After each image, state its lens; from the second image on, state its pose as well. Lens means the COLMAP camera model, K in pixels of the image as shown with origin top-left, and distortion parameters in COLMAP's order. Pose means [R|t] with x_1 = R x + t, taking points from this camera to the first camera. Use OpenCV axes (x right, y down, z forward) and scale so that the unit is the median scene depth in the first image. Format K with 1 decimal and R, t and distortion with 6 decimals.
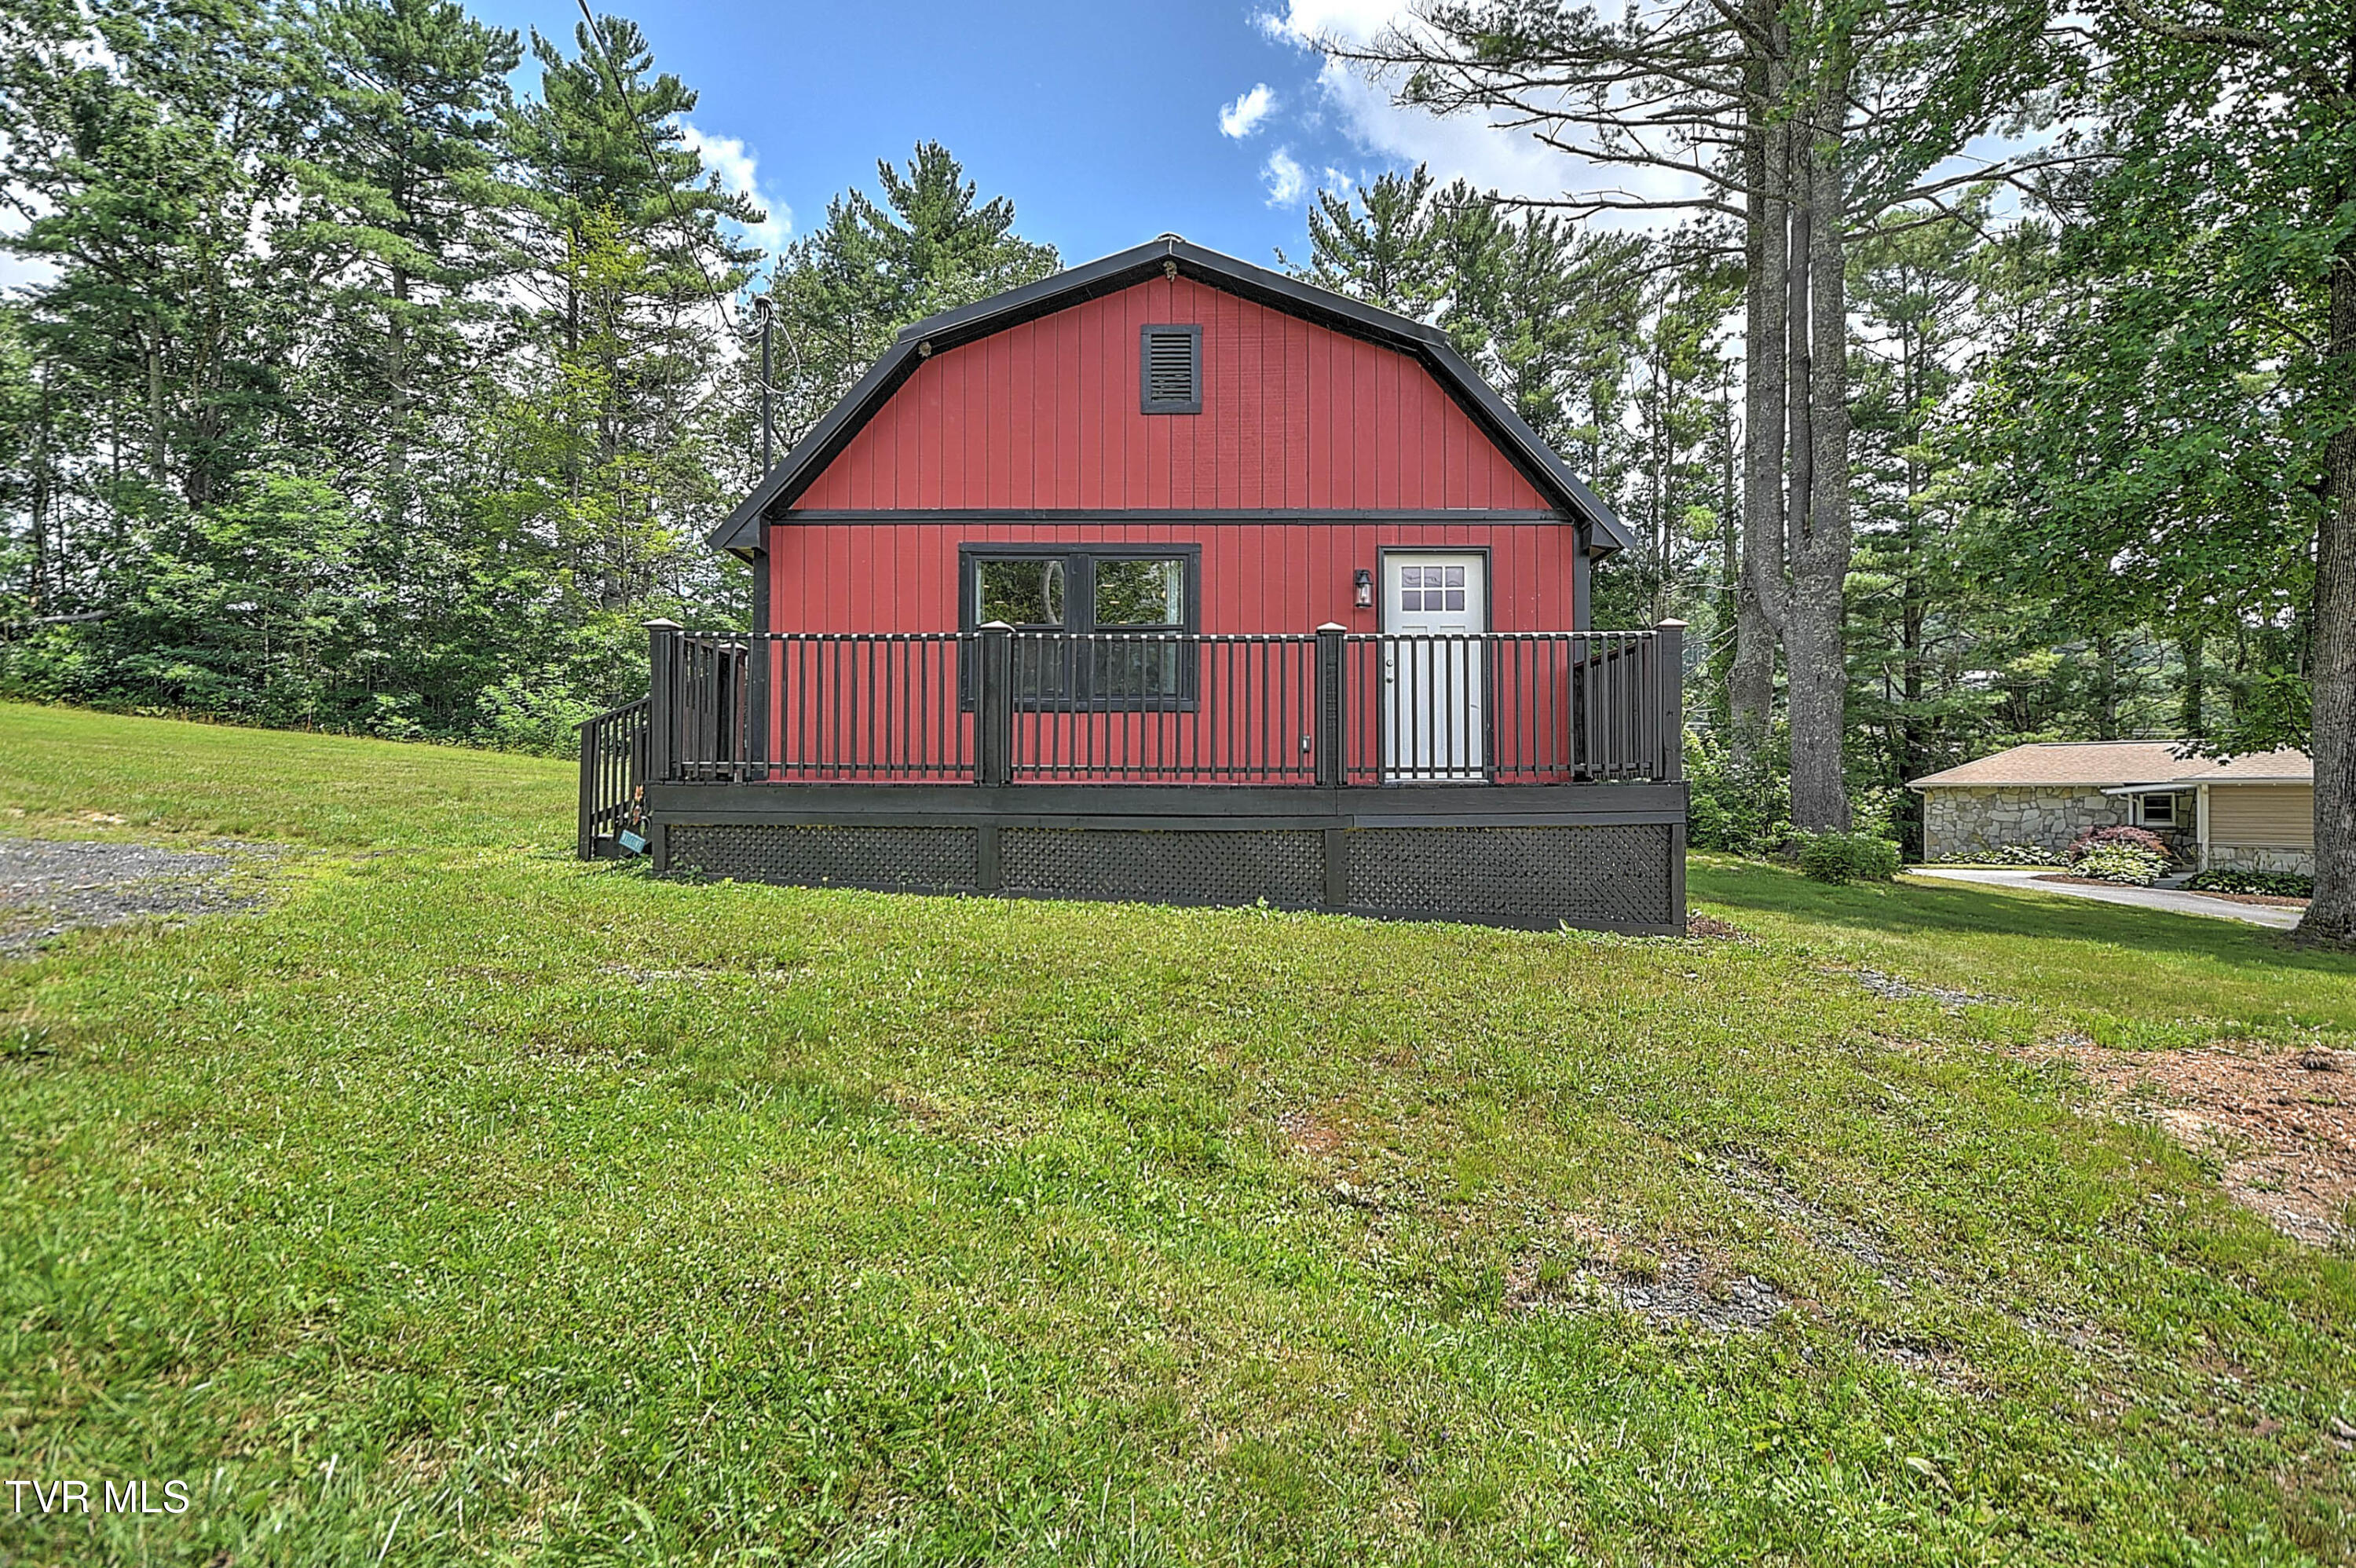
lens RADIAL K [[1388.7, 0, 1195.0], [0, 1388.7, 798.3], [0, 0, 1]] dist [0.031692, 0.003870]
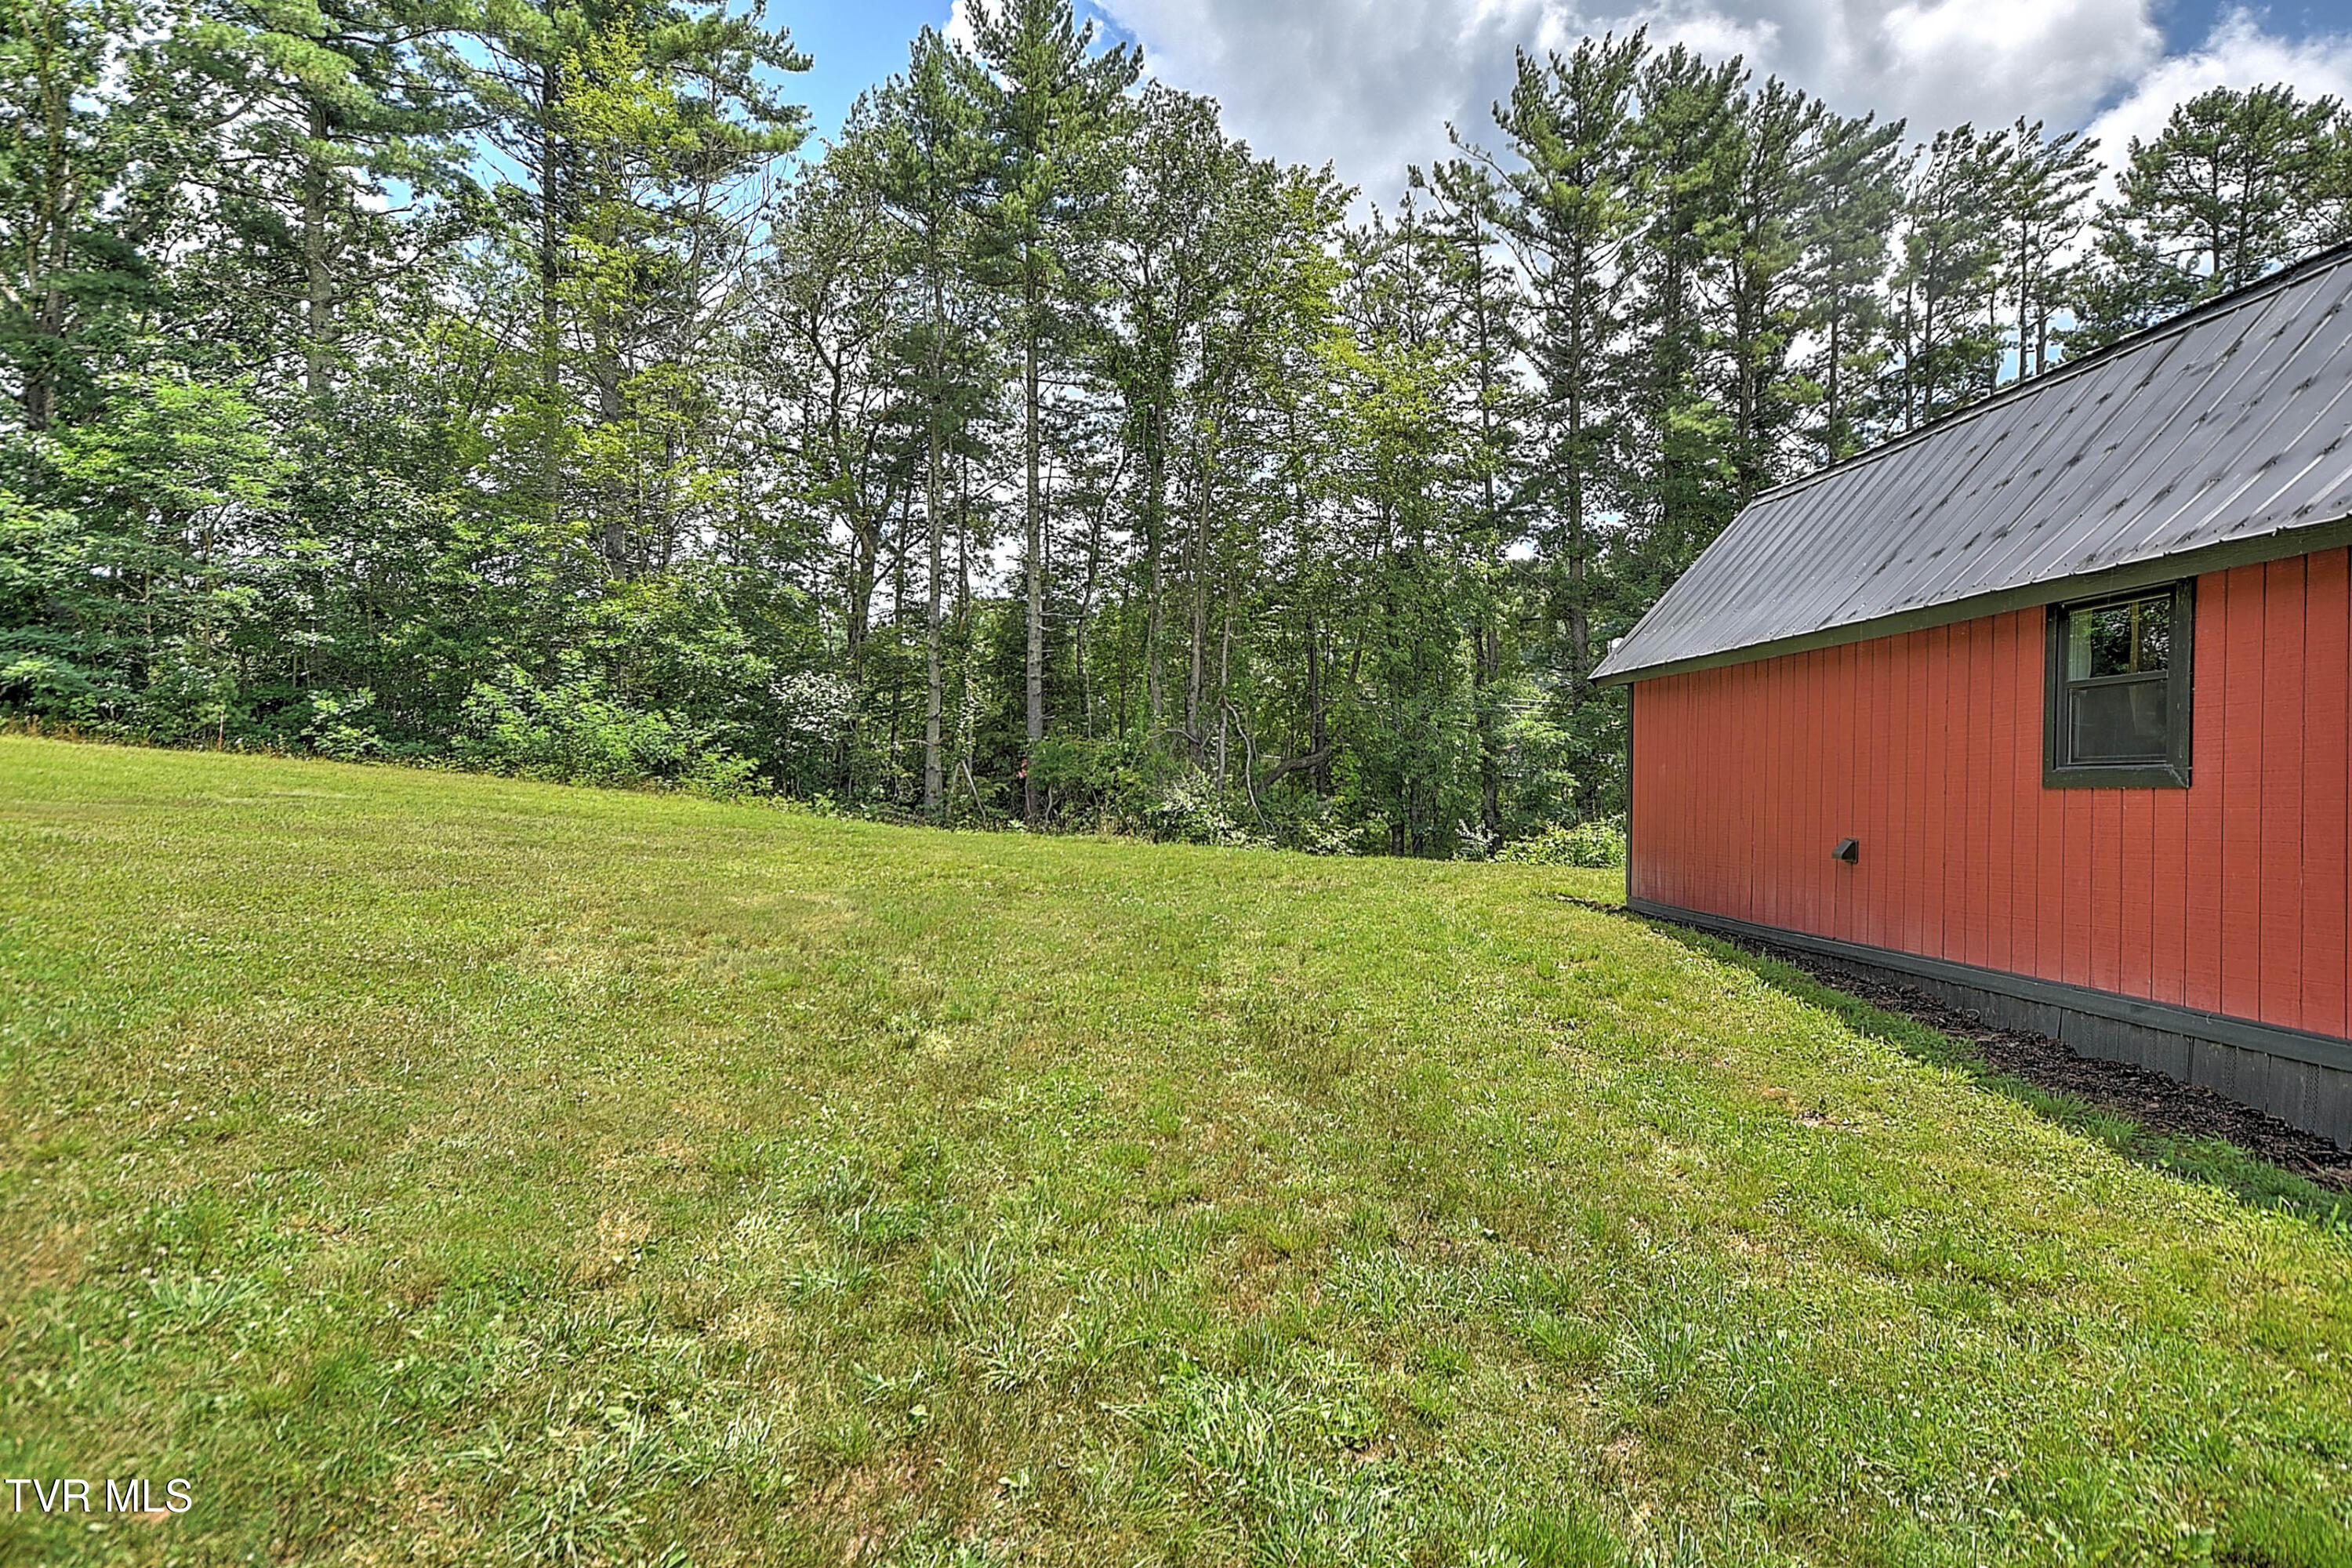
lens RADIAL K [[1386.4, 0, 1166.3], [0, 1386.4, 794.9], [0, 0, 1]] dist [0.031692, 0.003870]
pose [[0.997286, -0.009414, 0.073026, -0.188024], [0.008552, 0.999890, 0.012107, -0.025955], [-0.073132, -0.011449, 0.997257, 0.237449]]
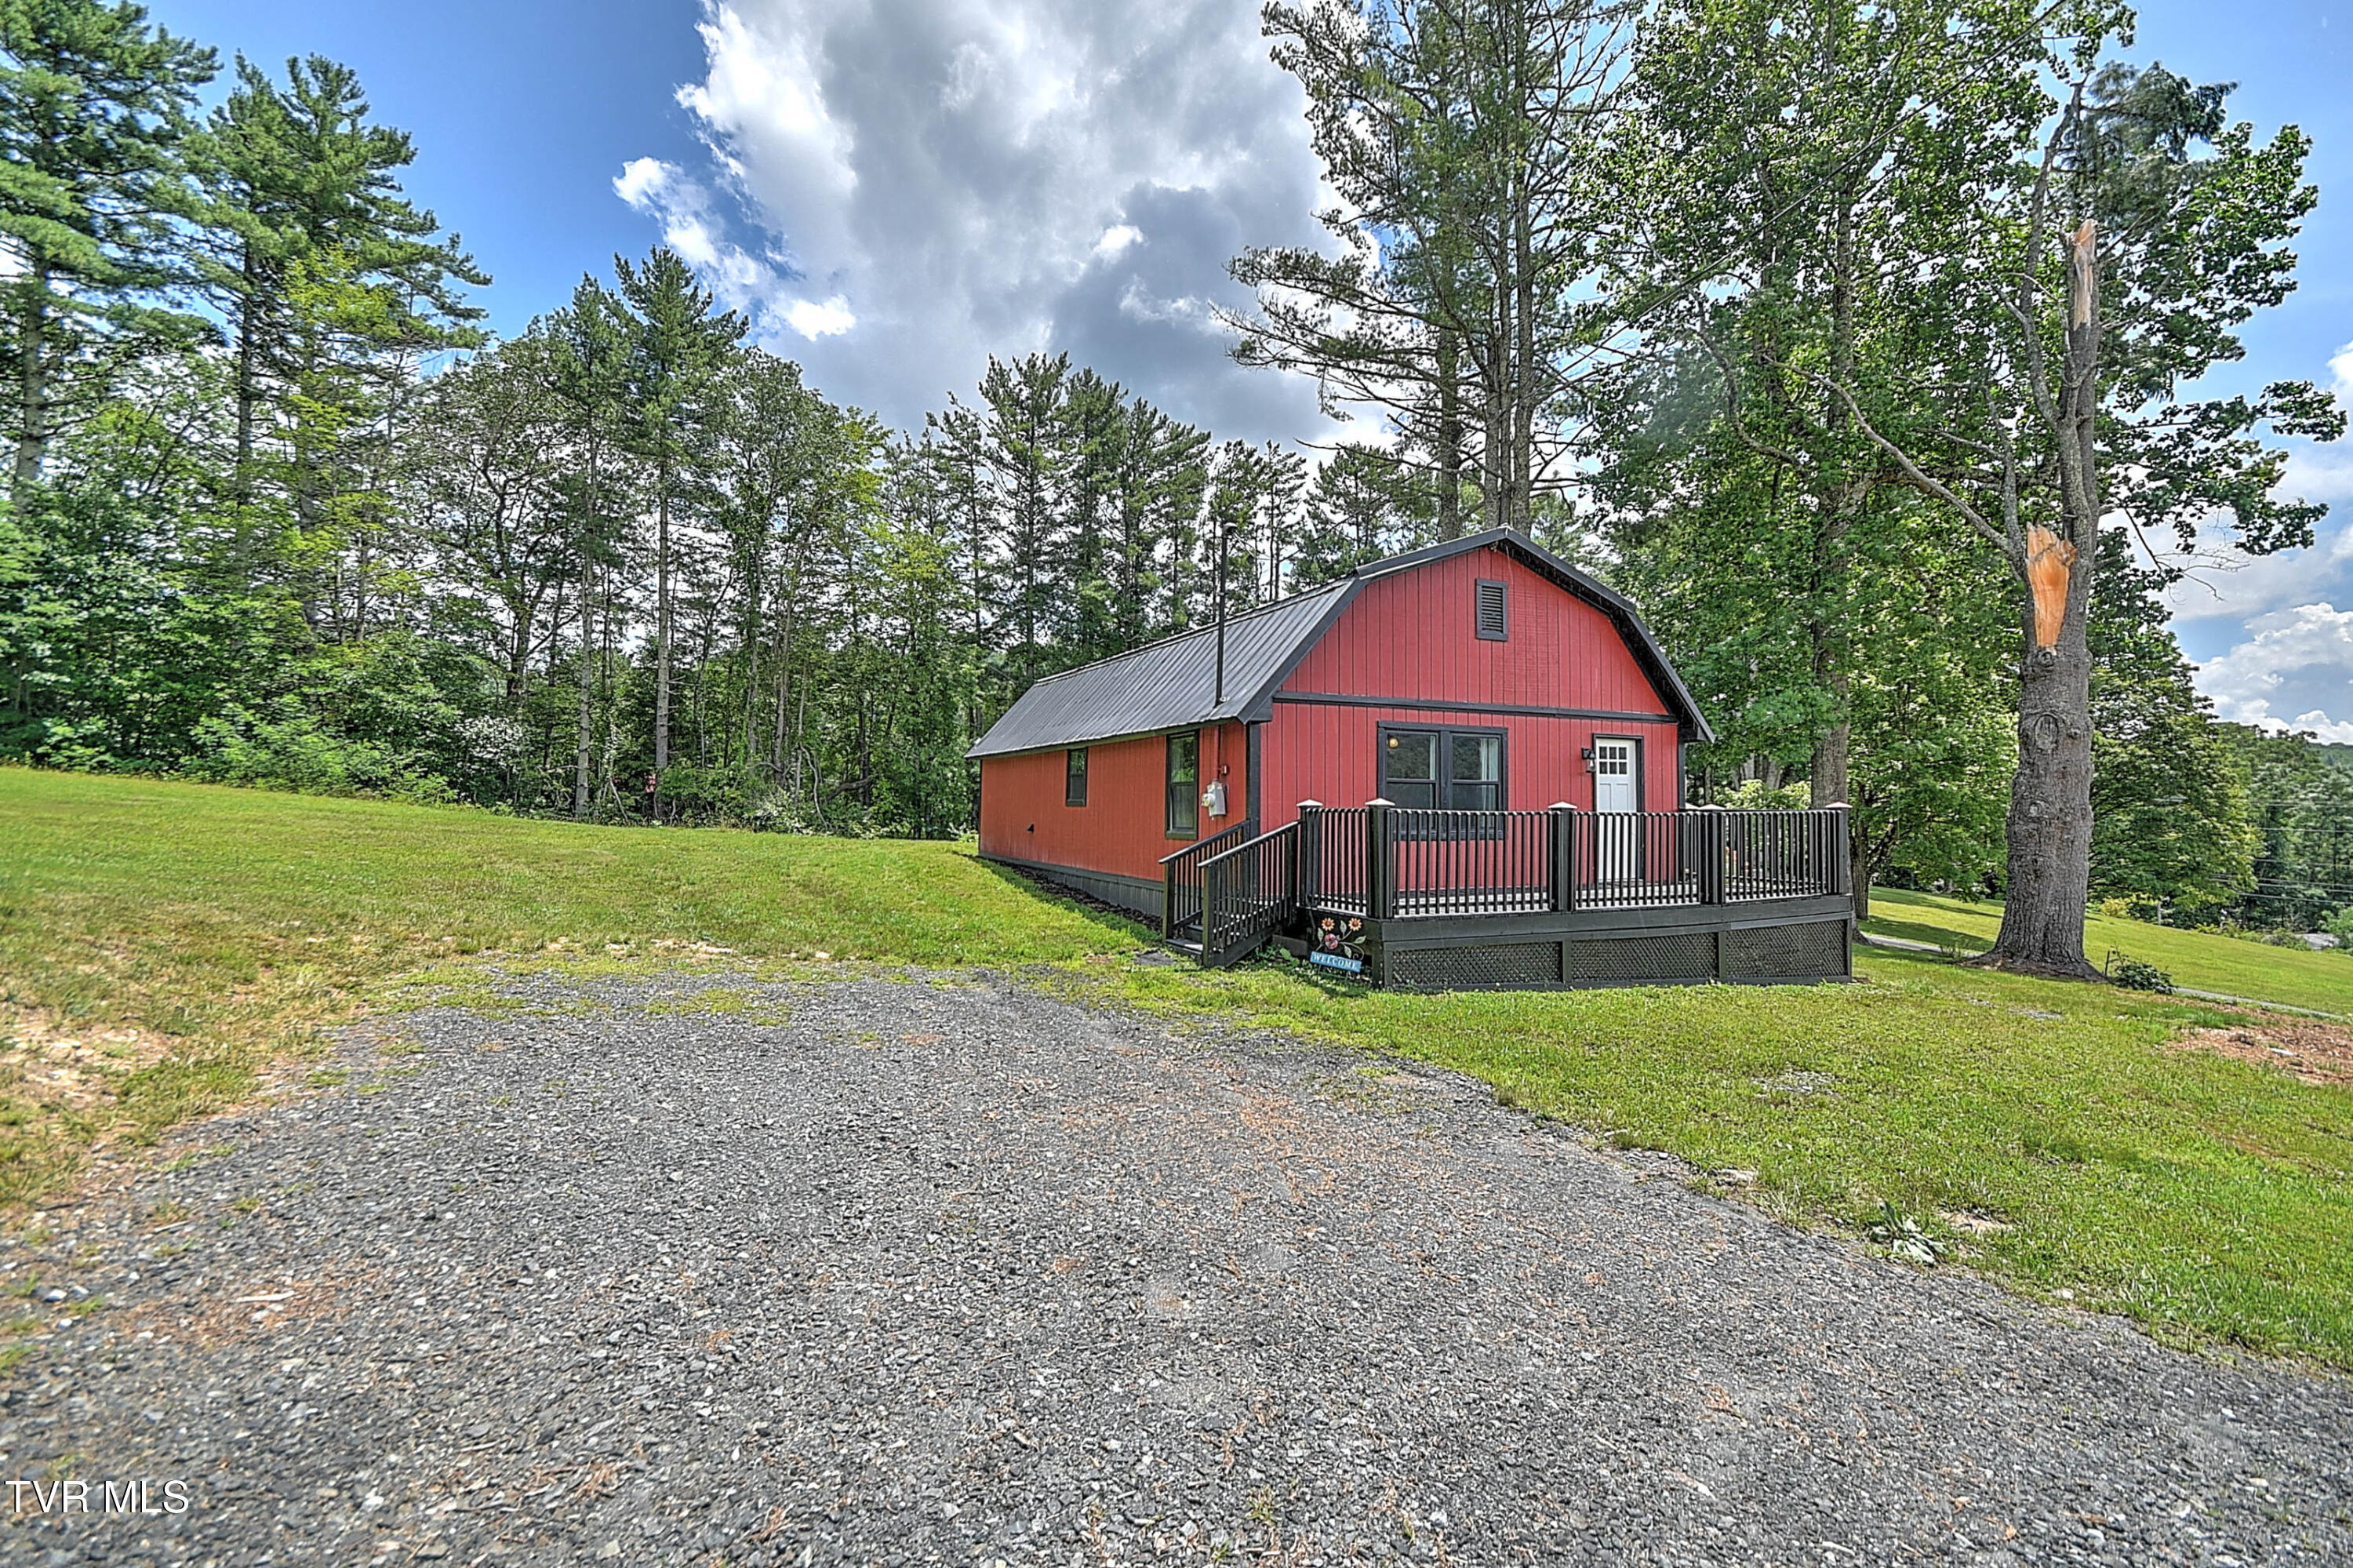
lens RADIAL K [[1045.0, 0, 1203.0], [0, 1045.0, 799.8], [0, 0, 1]] dist [-0.000458, -0.004004]
pose [[0.887133, 0.002276, 0.461509, -0.206804], [-0.005896, 0.999962, 0.006400, -0.029082], [-0.461477, -0.008399, 0.887113, 0.041025]]
